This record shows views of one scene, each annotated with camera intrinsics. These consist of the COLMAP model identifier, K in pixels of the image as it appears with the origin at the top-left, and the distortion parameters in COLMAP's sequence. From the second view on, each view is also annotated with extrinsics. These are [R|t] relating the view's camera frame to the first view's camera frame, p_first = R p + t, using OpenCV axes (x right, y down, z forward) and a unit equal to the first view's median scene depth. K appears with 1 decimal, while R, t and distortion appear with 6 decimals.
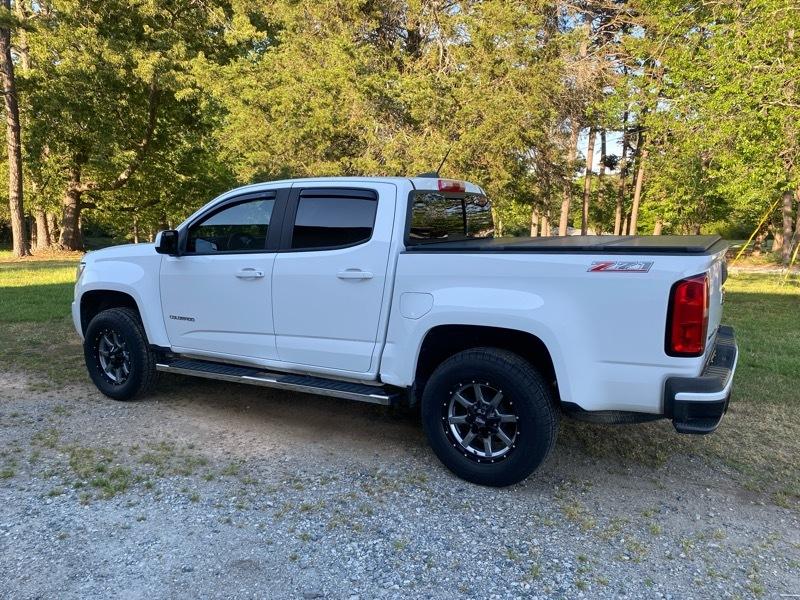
lens RADIAL K [[611.0, 0, 401.3], [0, 611.0, 295.1], [0, 0, 1]] dist [0.030912, -0.024016]
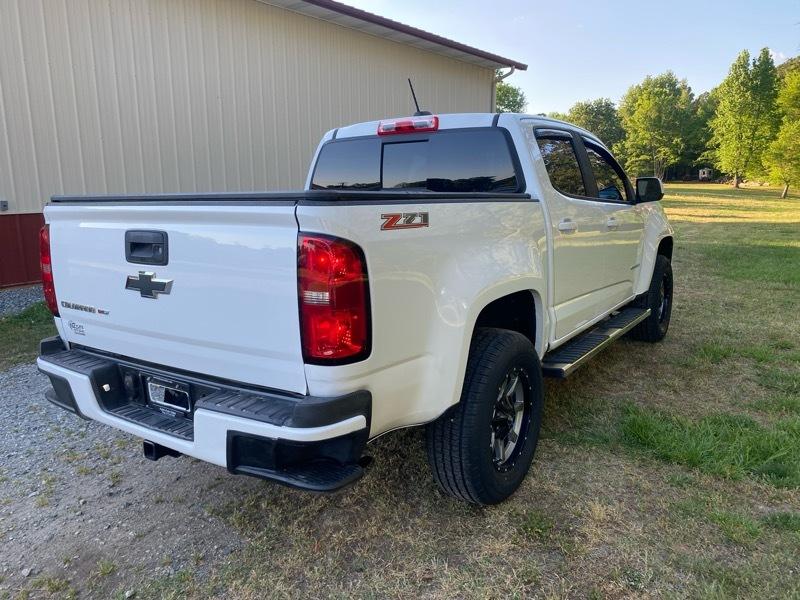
lens RADIAL K [[611.0, 0, 395.3], [0, 611.0, 302.6], [0, 0, 1]] dist [0.030912, -0.024016]
pose [[-0.060544, 0.191189, -0.979684, 1.029105], [-0.119824, 0.972995, 0.197289, -0.122782], [0.990947, 0.129334, -0.036000, 1.168590]]
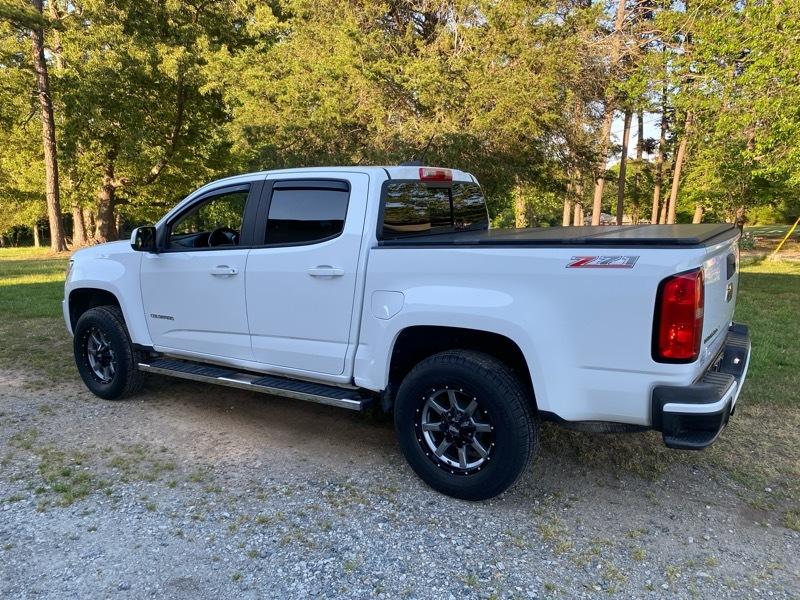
lens RADIAL K [[611.0, 0, 389.6], [0, 611.0, 303.7], [0, 0, 1]] dist [0.030912, -0.024016]
pose [[0.997220, -0.004928, -0.074354, 0.091068], [0.007101, 0.999555, 0.028980, -0.010421], [0.074178, -0.029427, 0.996811, 0.066921]]
